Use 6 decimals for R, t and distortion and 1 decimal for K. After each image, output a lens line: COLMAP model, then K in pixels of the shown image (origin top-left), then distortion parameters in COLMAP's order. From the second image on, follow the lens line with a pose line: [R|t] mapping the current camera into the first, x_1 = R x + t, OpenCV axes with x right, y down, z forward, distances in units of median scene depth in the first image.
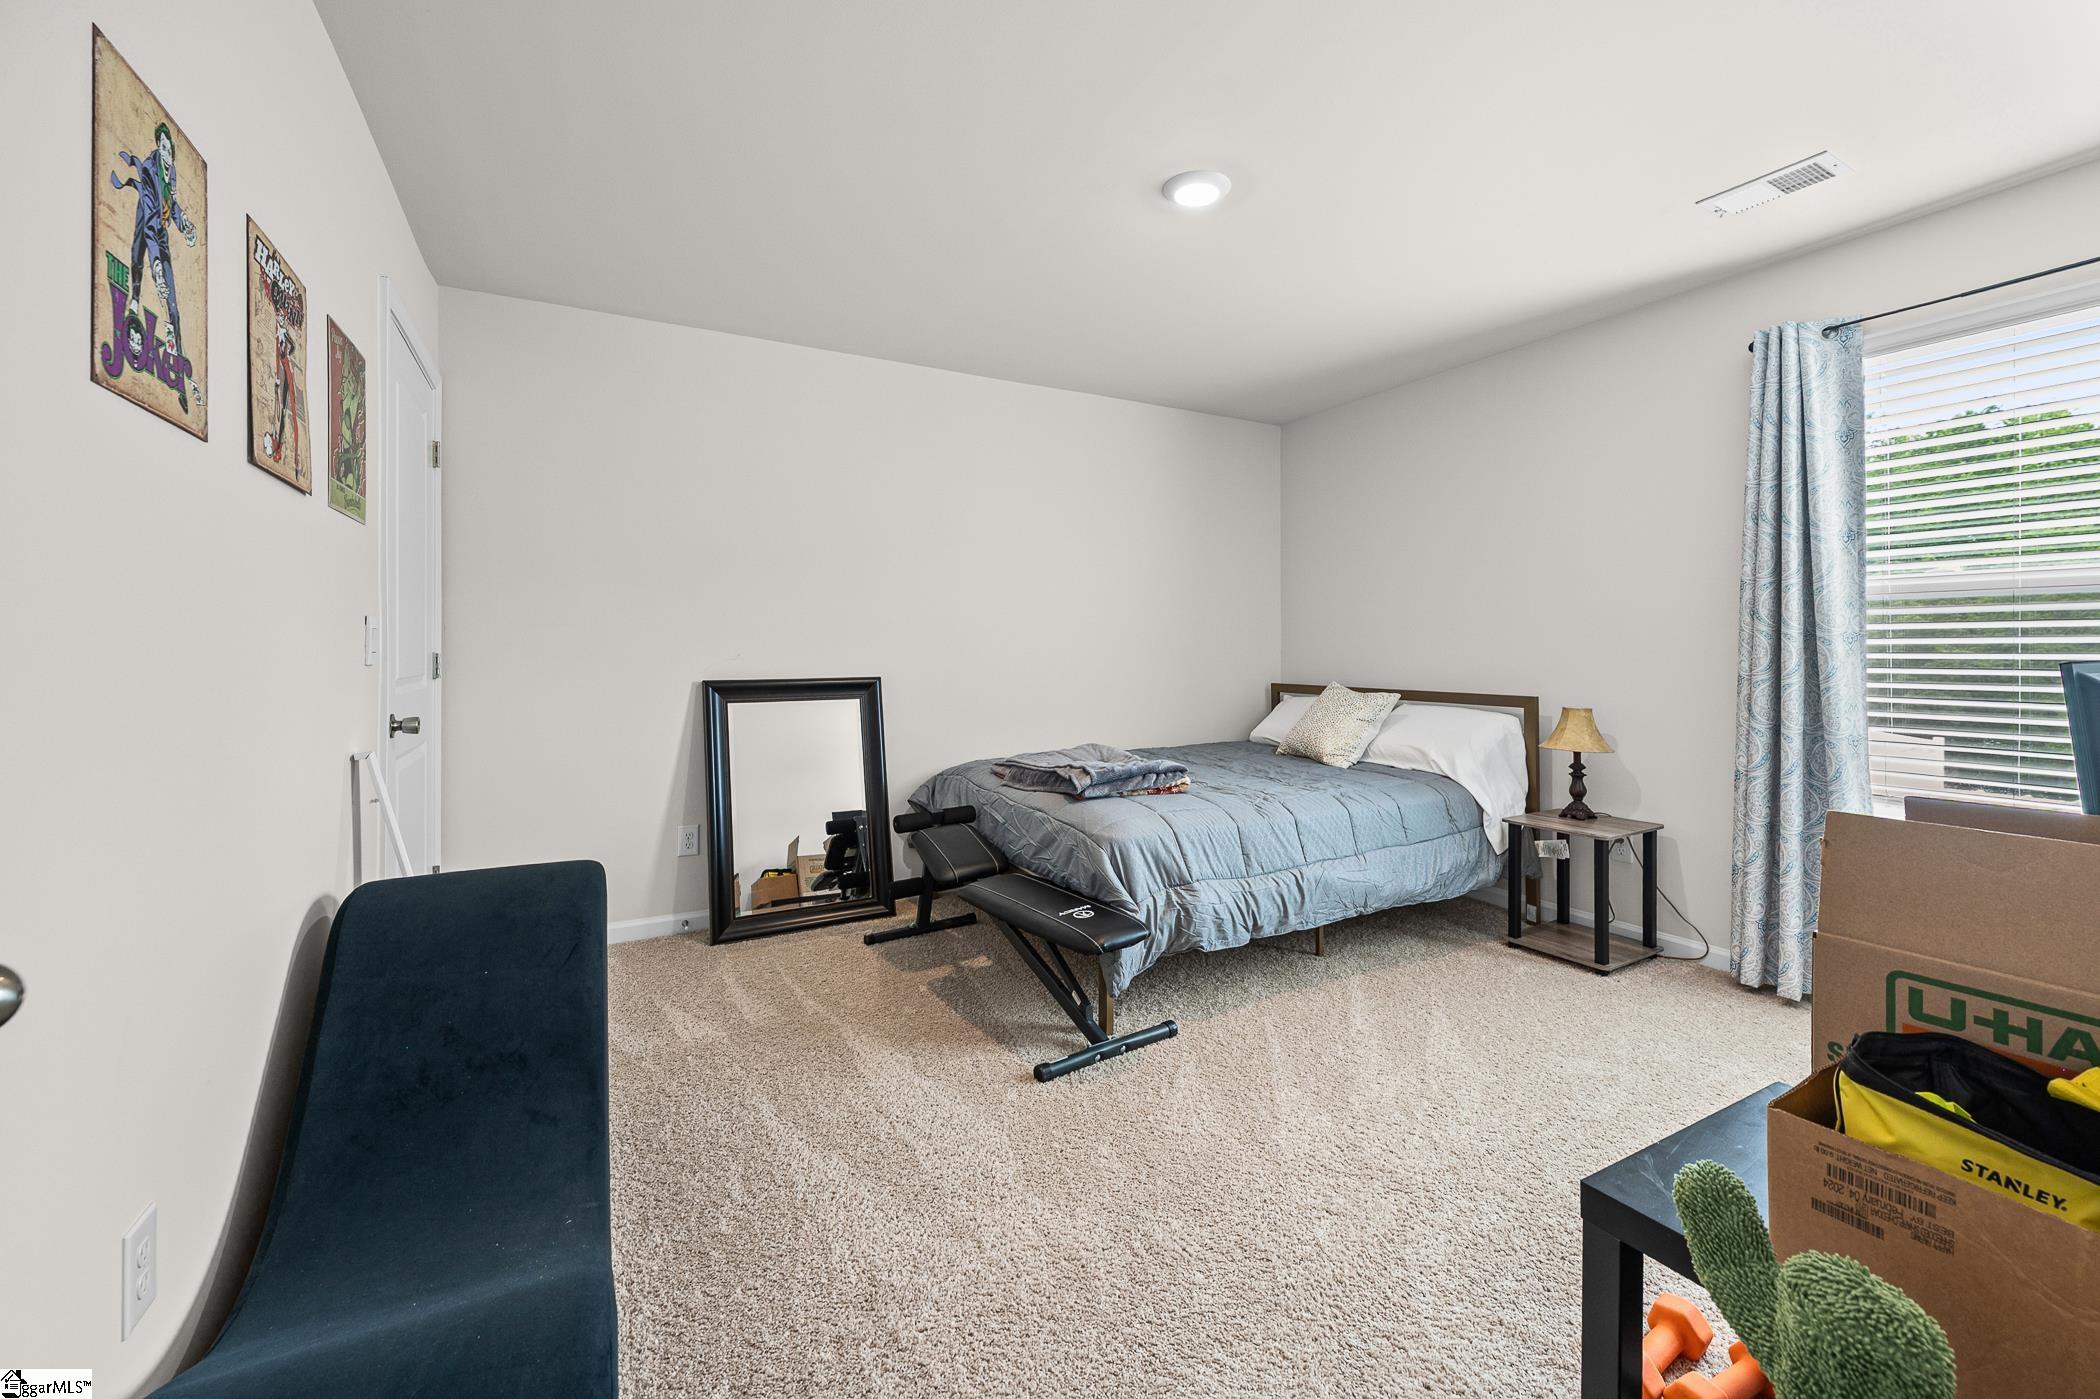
lens RADIAL K [[837.5, 0, 1088.6], [0, 837.5, 642.1], [0, 0, 1]] dist [0.002970, -0.001392]
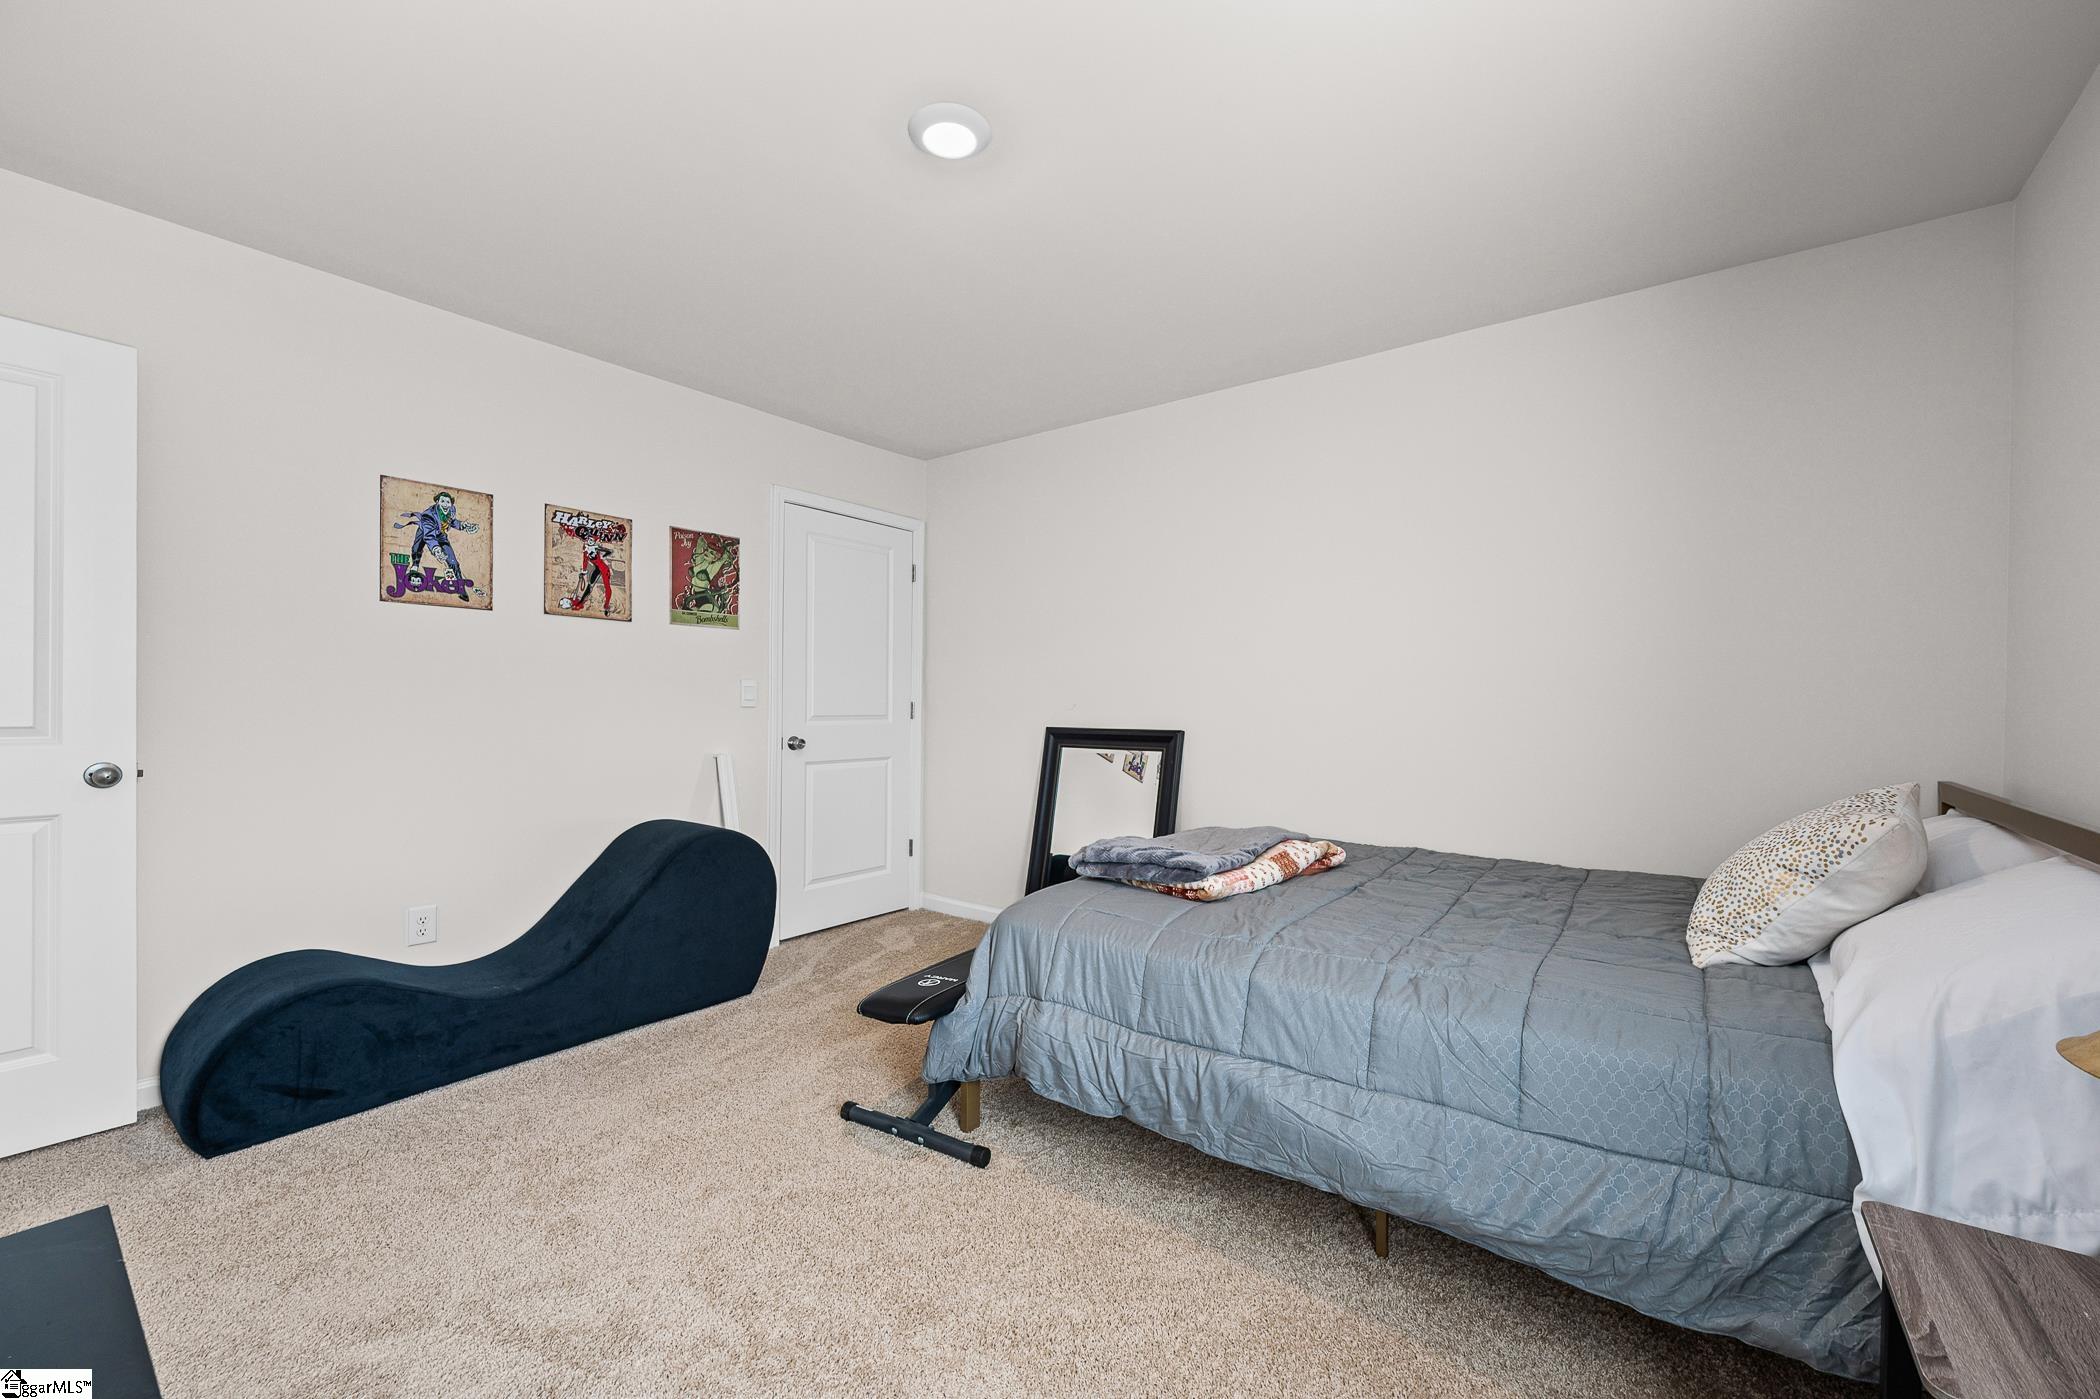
lens RADIAL K [[837.5, 0, 1051.8], [0, 837.5, 705.1], [0, 0, 1]] dist [0.002970, -0.001392]
pose [[0.403618, 0.008919, -0.914884, 1.495652], [-0.000835, 0.999956, 0.009380, 0.008412], [0.914927, -0.003022, 0.403607, 1.236682]]
